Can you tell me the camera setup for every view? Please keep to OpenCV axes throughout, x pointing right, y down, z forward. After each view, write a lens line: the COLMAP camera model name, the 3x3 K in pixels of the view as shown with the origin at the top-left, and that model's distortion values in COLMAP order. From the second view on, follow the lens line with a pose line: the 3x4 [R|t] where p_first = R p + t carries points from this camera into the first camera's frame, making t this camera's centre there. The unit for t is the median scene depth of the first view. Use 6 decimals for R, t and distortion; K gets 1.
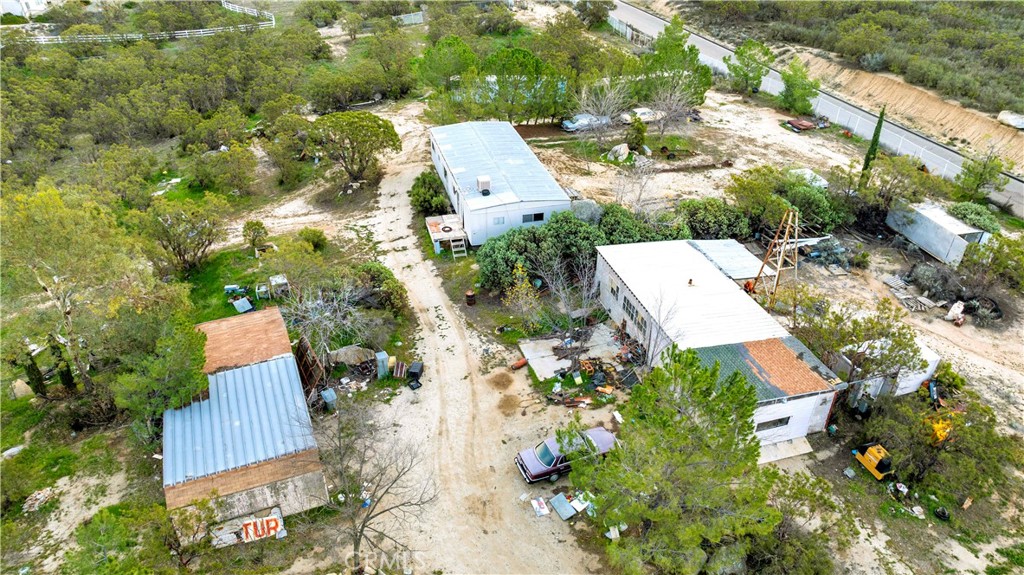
lens RADIAL K [[716.5, 0, 512.0], [0, 716.5, 287.5], [0, 0, 1]] dist [-0.029860, 0.032000]
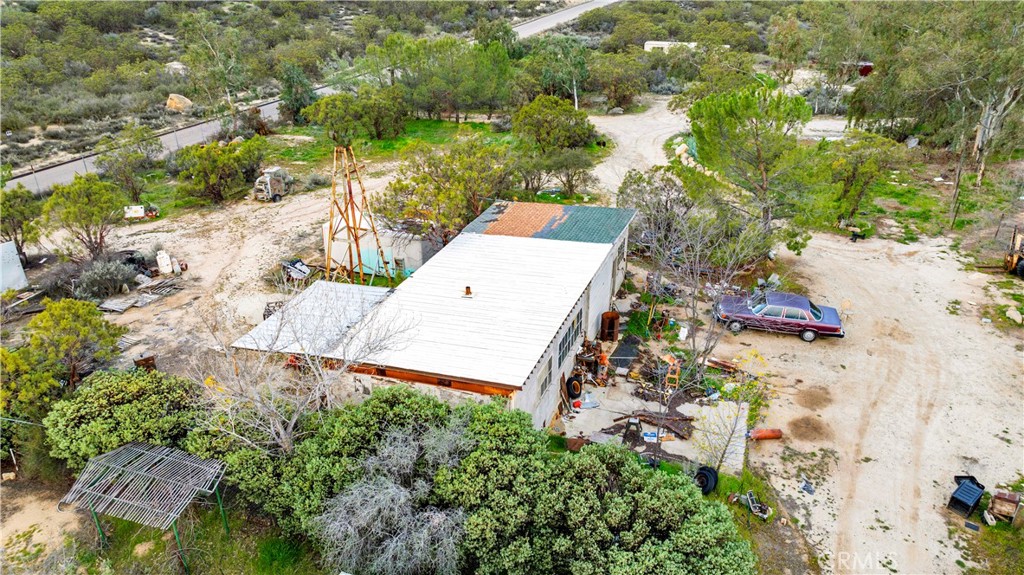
lens RADIAL K [[716.5, 0, 512.0], [0, 716.5, 287.5], [0, 0, 1]] dist [-0.029860, 0.032000]
pose [[-0.786271, -0.290656, 0.545249, -0.088596], [0.318975, 0.564828, 0.761068, -0.378924], [-0.529181, 0.772326, -0.351396, 0.987756]]
